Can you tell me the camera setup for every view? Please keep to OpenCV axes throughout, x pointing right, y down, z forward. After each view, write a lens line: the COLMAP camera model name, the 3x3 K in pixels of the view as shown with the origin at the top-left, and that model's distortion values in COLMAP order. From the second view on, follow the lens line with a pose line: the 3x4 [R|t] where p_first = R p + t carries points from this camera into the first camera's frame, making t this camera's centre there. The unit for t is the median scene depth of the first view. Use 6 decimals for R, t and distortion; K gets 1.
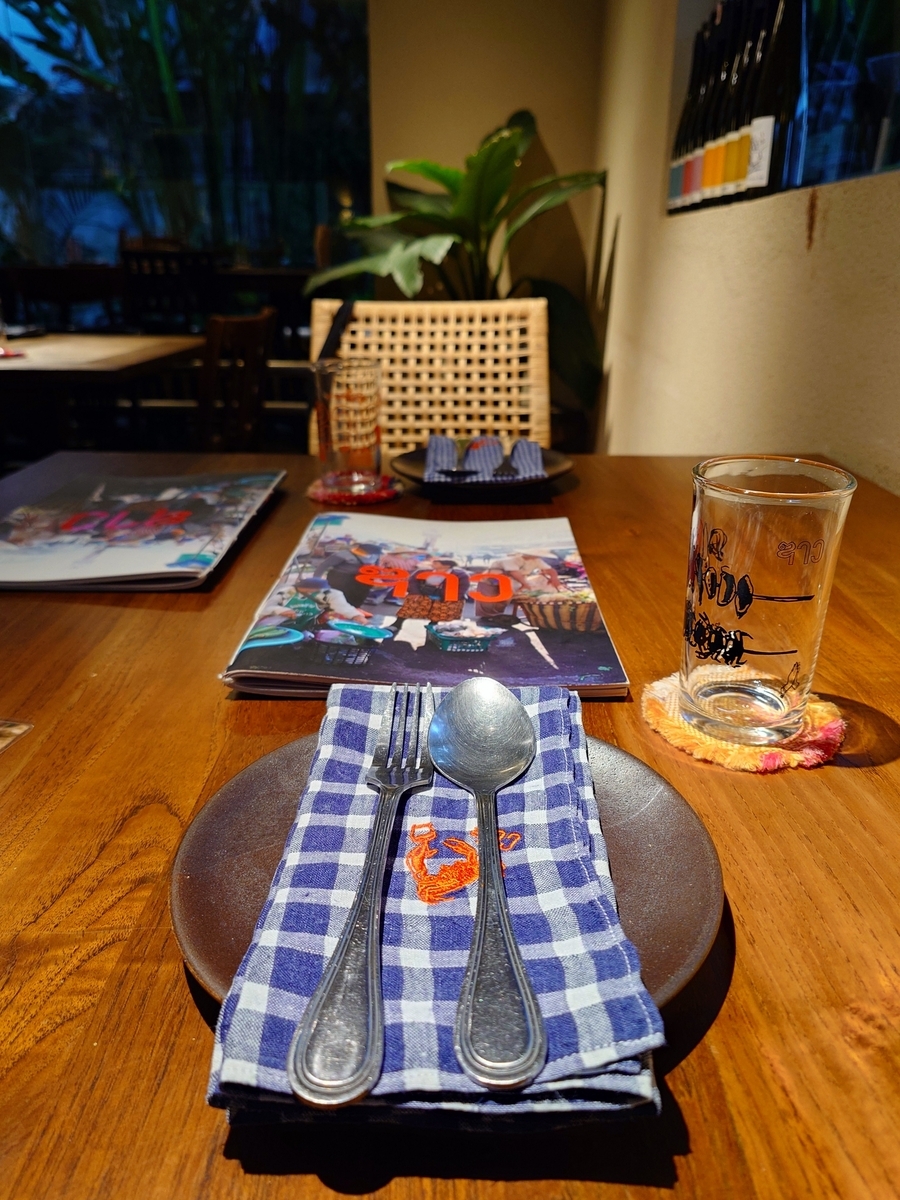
lens RADIAL K [[811.0, 0, 450.0], [0, 811.0, 600.0], [0, 0, 1]] dist [-0.002989, 0.001446]
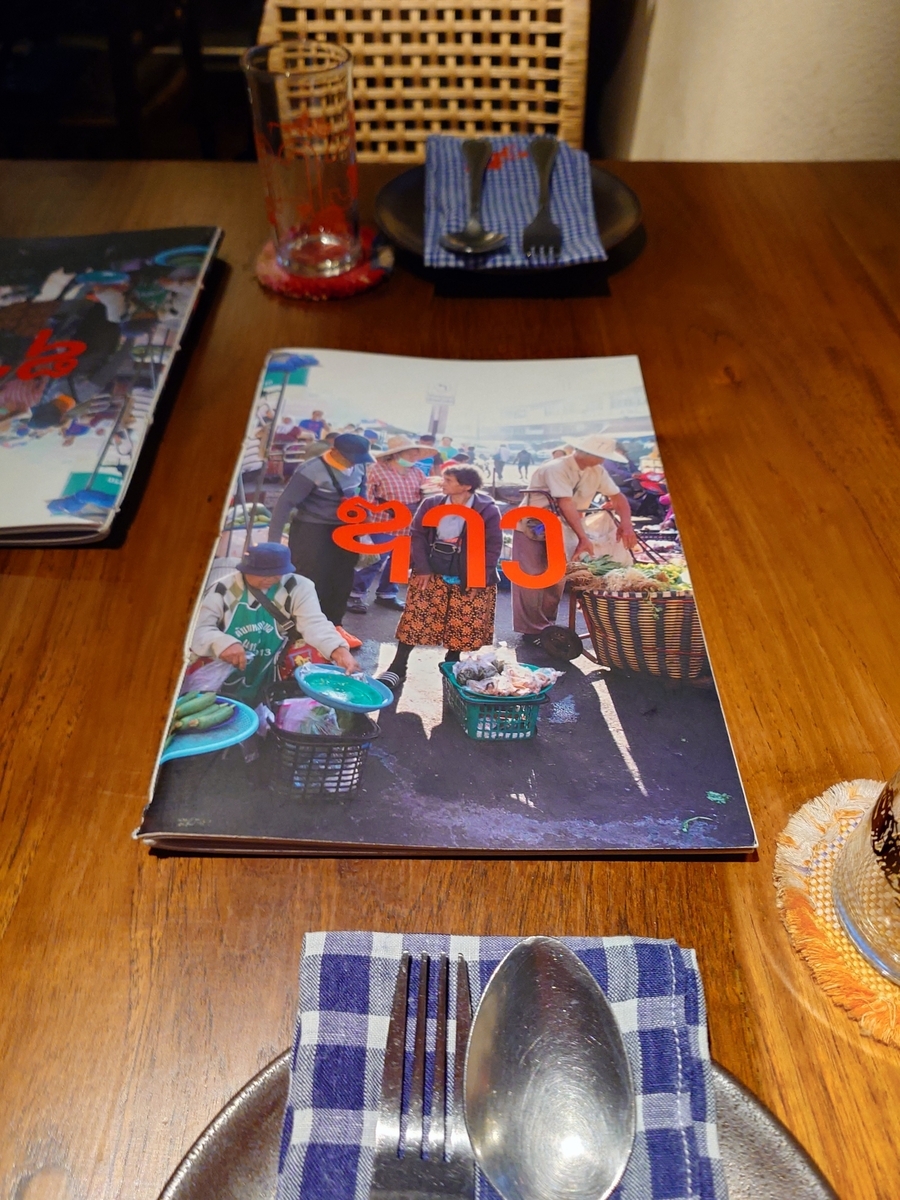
lens RADIAL K [[811.0, 0, 450.0], [0, 811.0, 600.0], [0, 0, 1]] dist [-0.002989, 0.001446]
pose [[0.999948, -0.009234, 0.004341, -0.022293], [0.006350, 0.896161, 0.443683, -0.273549], [-0.007987, -0.443632, 0.896173, 0.370892]]
